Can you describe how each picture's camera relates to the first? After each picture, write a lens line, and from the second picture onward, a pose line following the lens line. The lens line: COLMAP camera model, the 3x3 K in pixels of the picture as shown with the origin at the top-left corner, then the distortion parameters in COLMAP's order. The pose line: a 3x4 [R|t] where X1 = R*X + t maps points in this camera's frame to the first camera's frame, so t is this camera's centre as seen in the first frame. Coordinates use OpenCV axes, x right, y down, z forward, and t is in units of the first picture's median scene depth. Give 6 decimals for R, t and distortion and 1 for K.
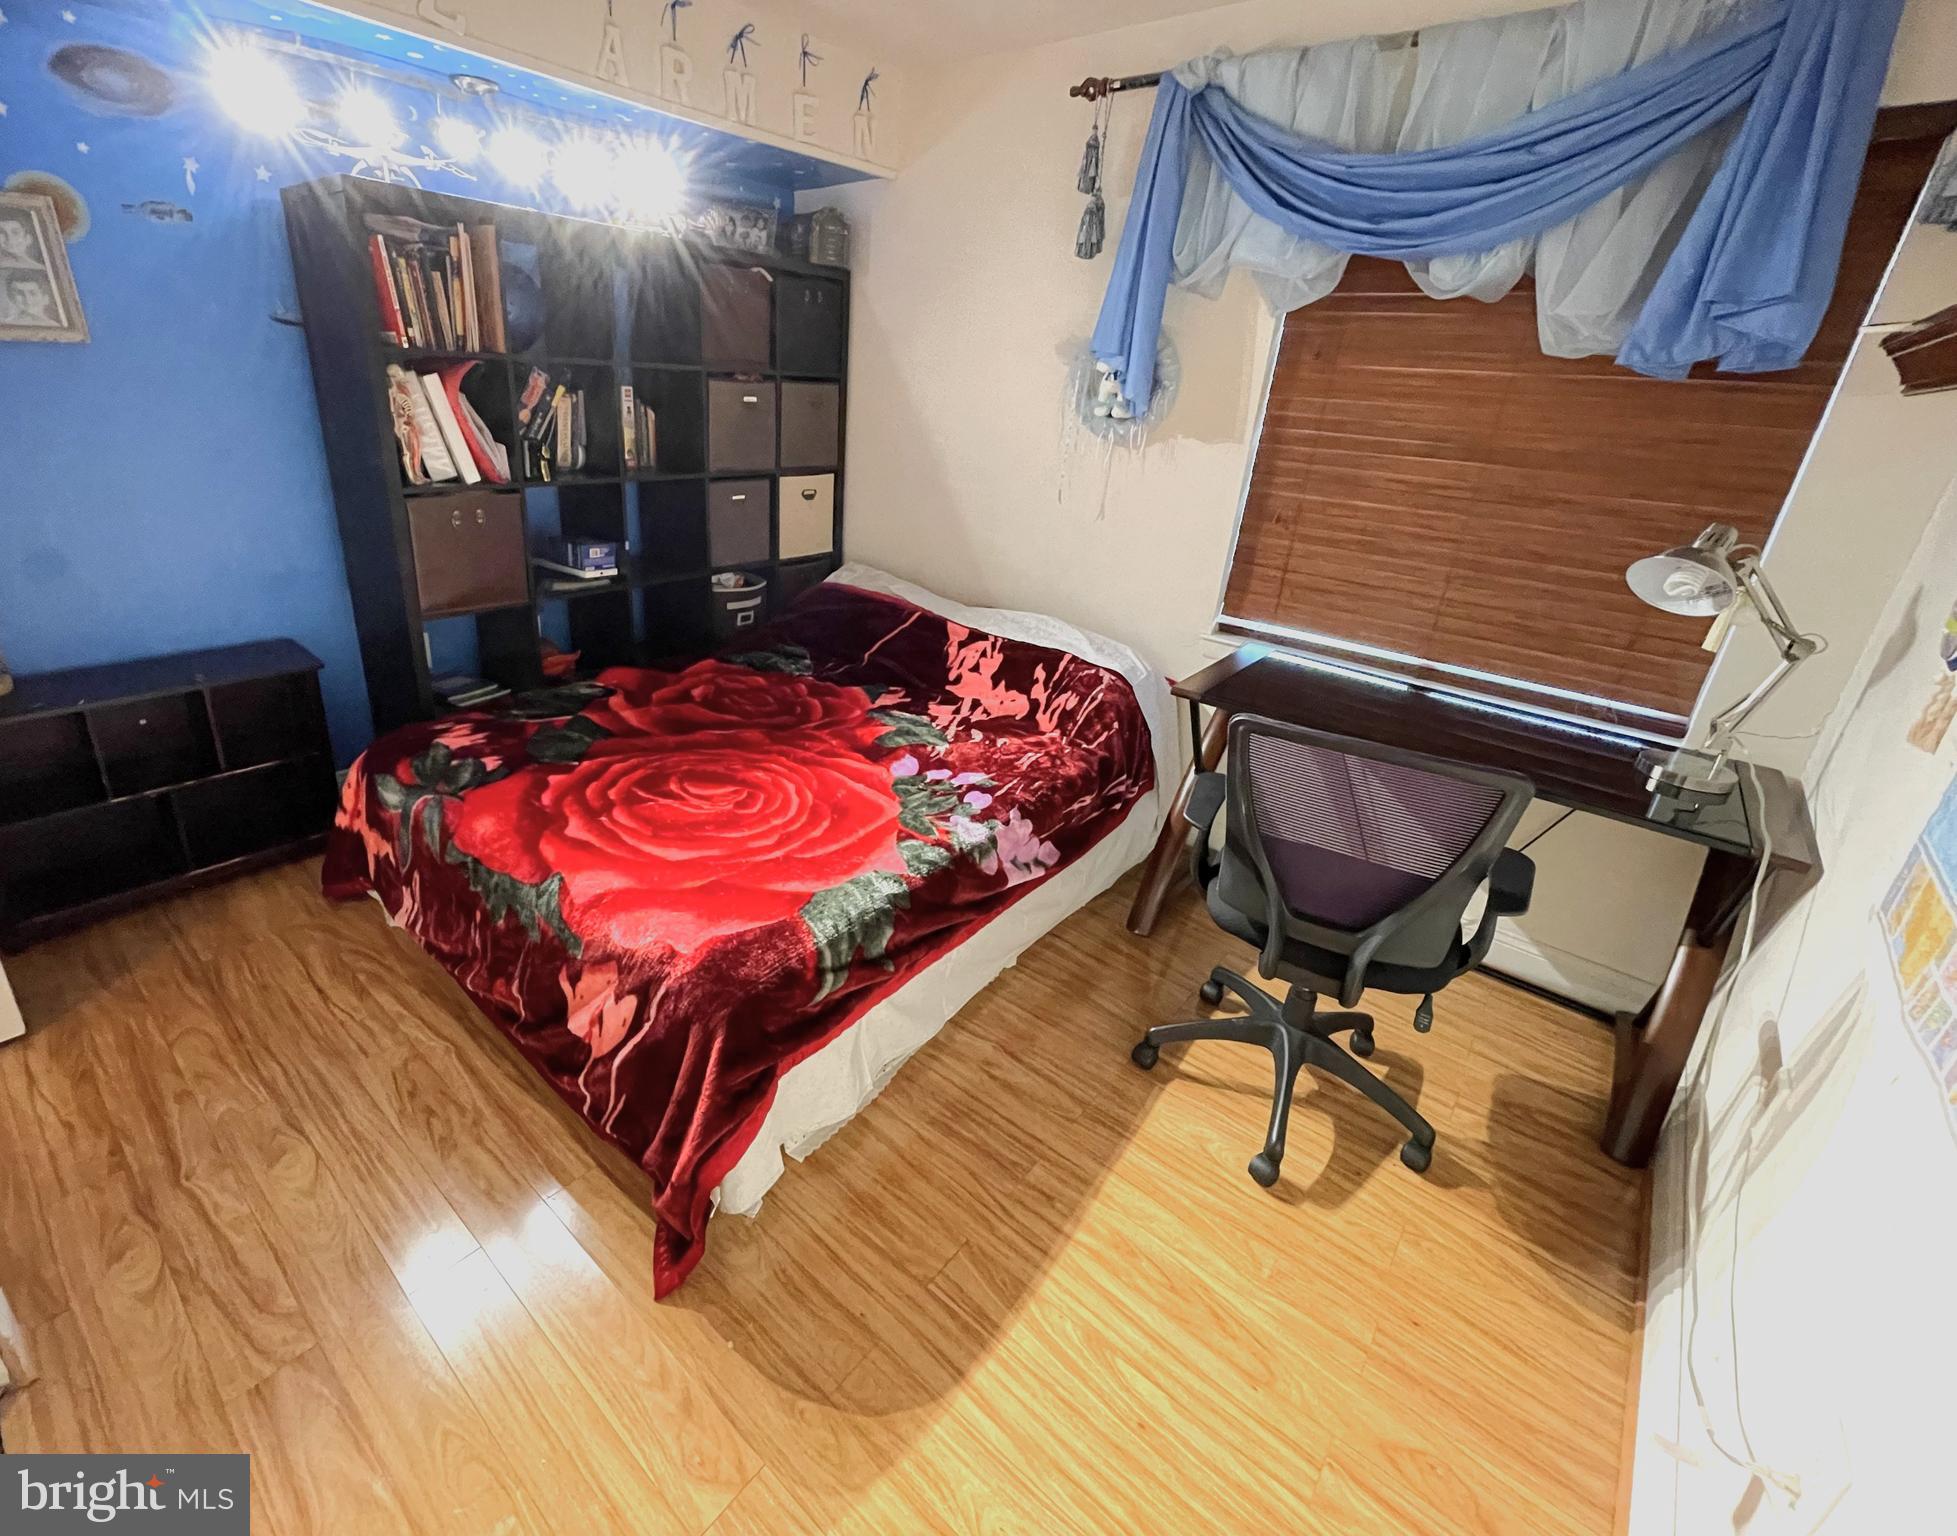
lens RADIAL K [[1000.9, 0, 975.2], [0, 1000.9, 775.2], [0, 0, 1]] dist [-0.004108, -0.000017]
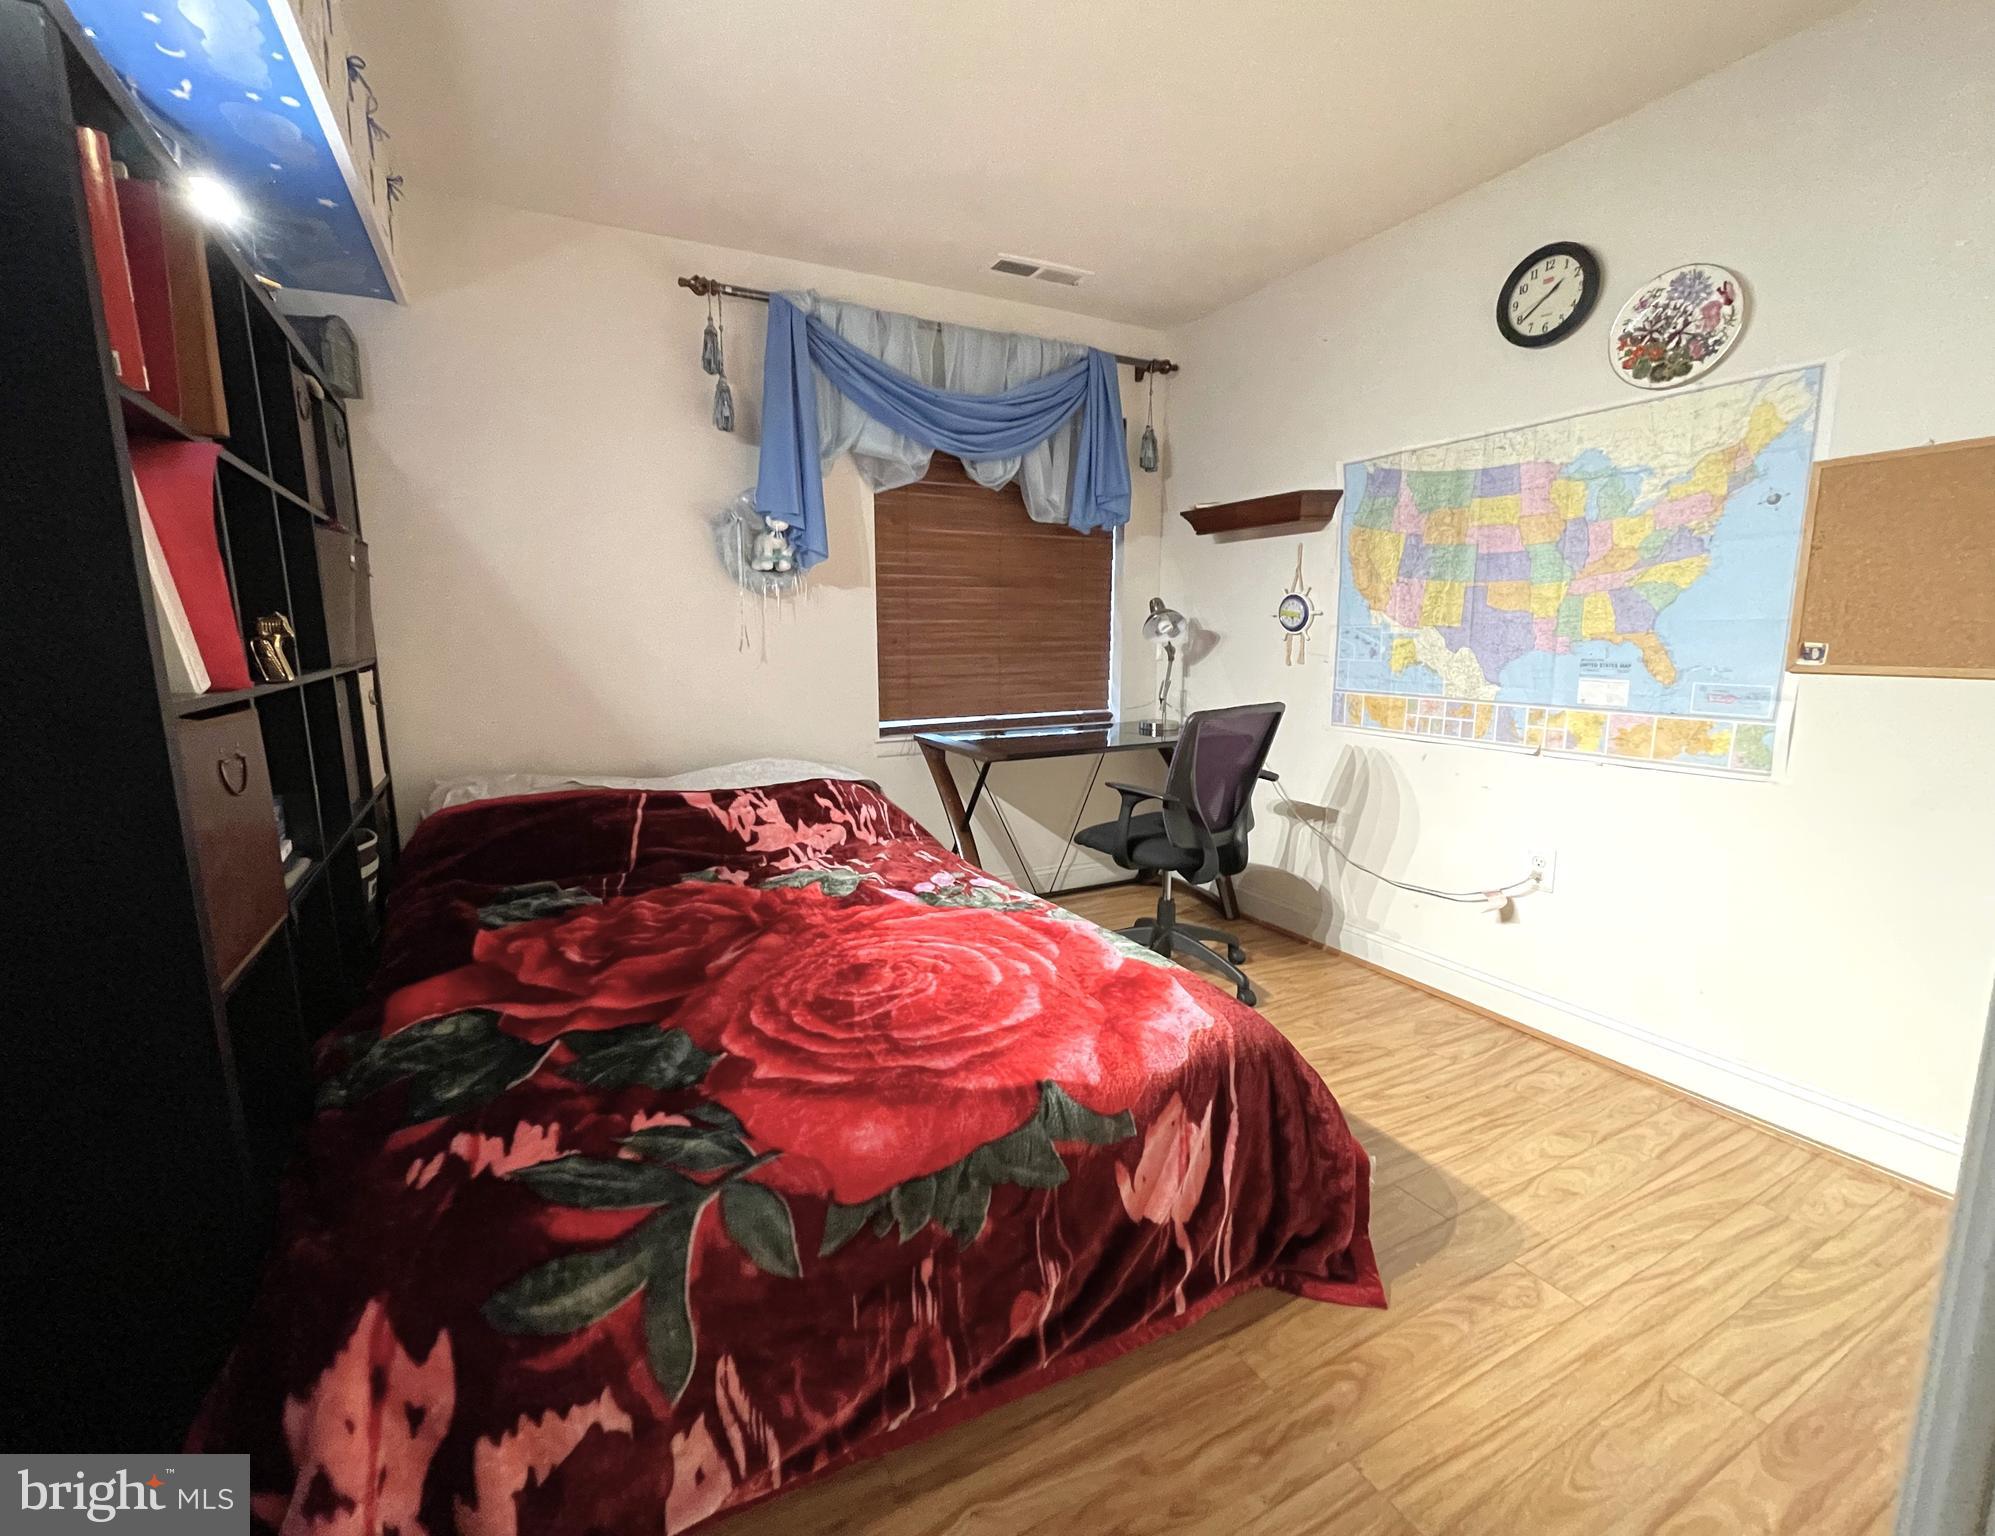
lens RADIAL K [[874.5, 0, 988.0], [0, 874.5, 763.6], [0, 0, 1]] dist [-0.002449, -0.000515]
pose [[0.315560, -0.206028, 0.926269, -0.787091], [0.393360, 0.916724, 0.069896, -0.148154], [-0.863533, 0.342301, 0.370325, 0.554182]]
